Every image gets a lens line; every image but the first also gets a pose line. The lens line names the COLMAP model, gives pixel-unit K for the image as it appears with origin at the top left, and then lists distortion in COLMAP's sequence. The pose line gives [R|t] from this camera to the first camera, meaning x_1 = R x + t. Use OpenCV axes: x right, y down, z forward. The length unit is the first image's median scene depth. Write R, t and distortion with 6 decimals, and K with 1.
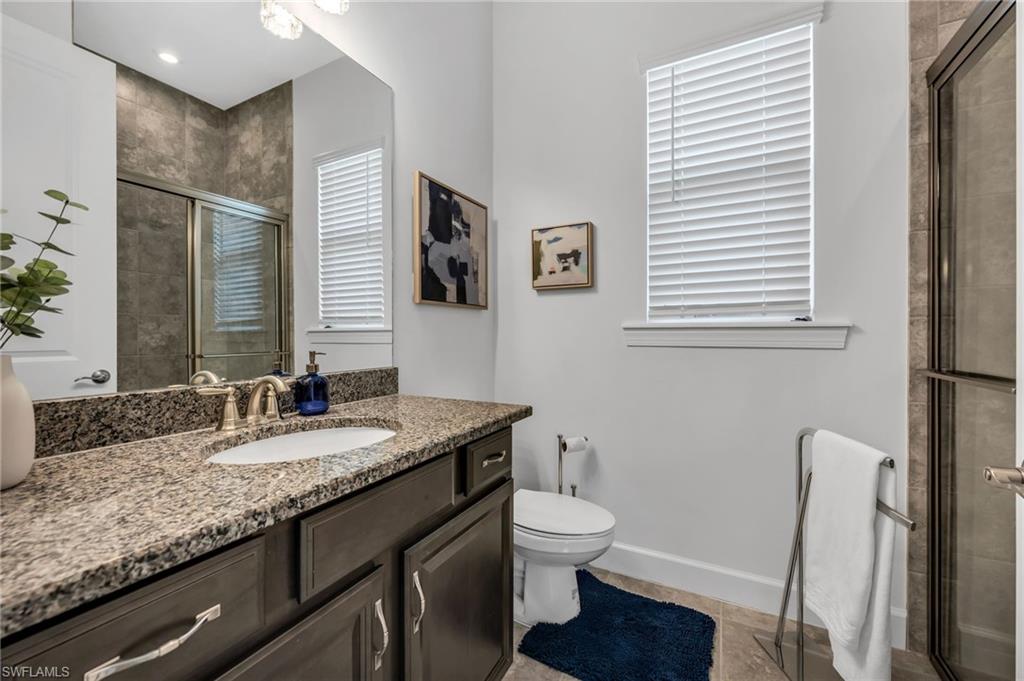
lens RADIAL K [[409.7, 0, 512.0], [0, 409.7, 340.5], [0, 0, 1]] dist [-0.002880, -0.000186]
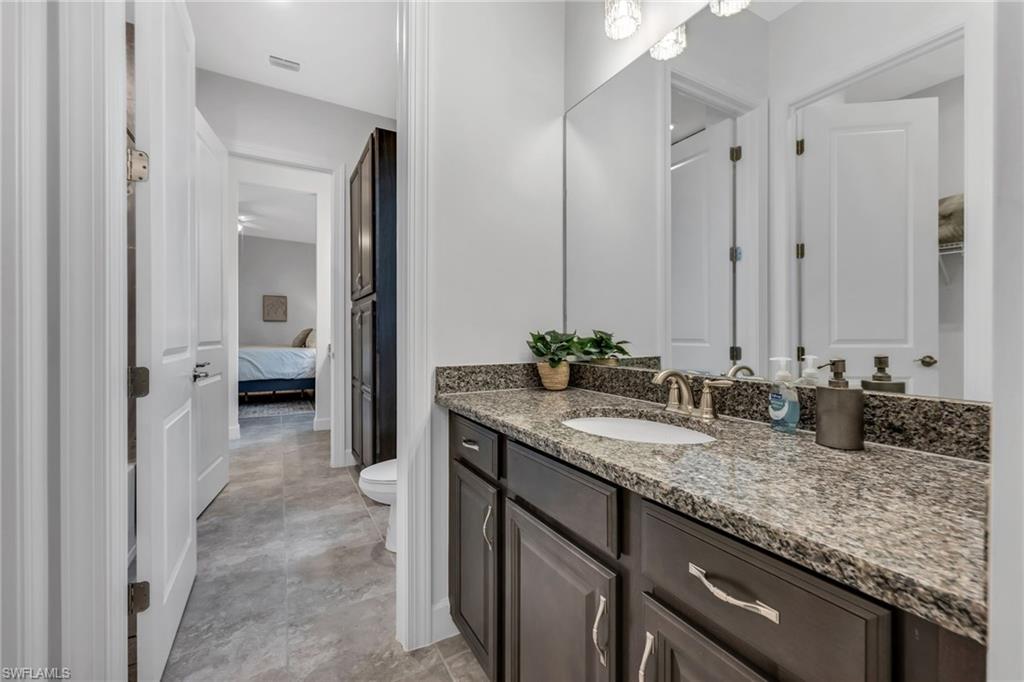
lens RADIAL K [[409.7, 0, 512.0], [0, 409.7, 341.0], [0, 0, 1]] dist [-0.002880, -0.000186]
pose [[-0.540730, -0.007025, -0.841167, 0.516012], [-0.025140, 0.999653, 0.007813, 0.014654], [0.840821, 0.025372, -0.540719, 1.143622]]
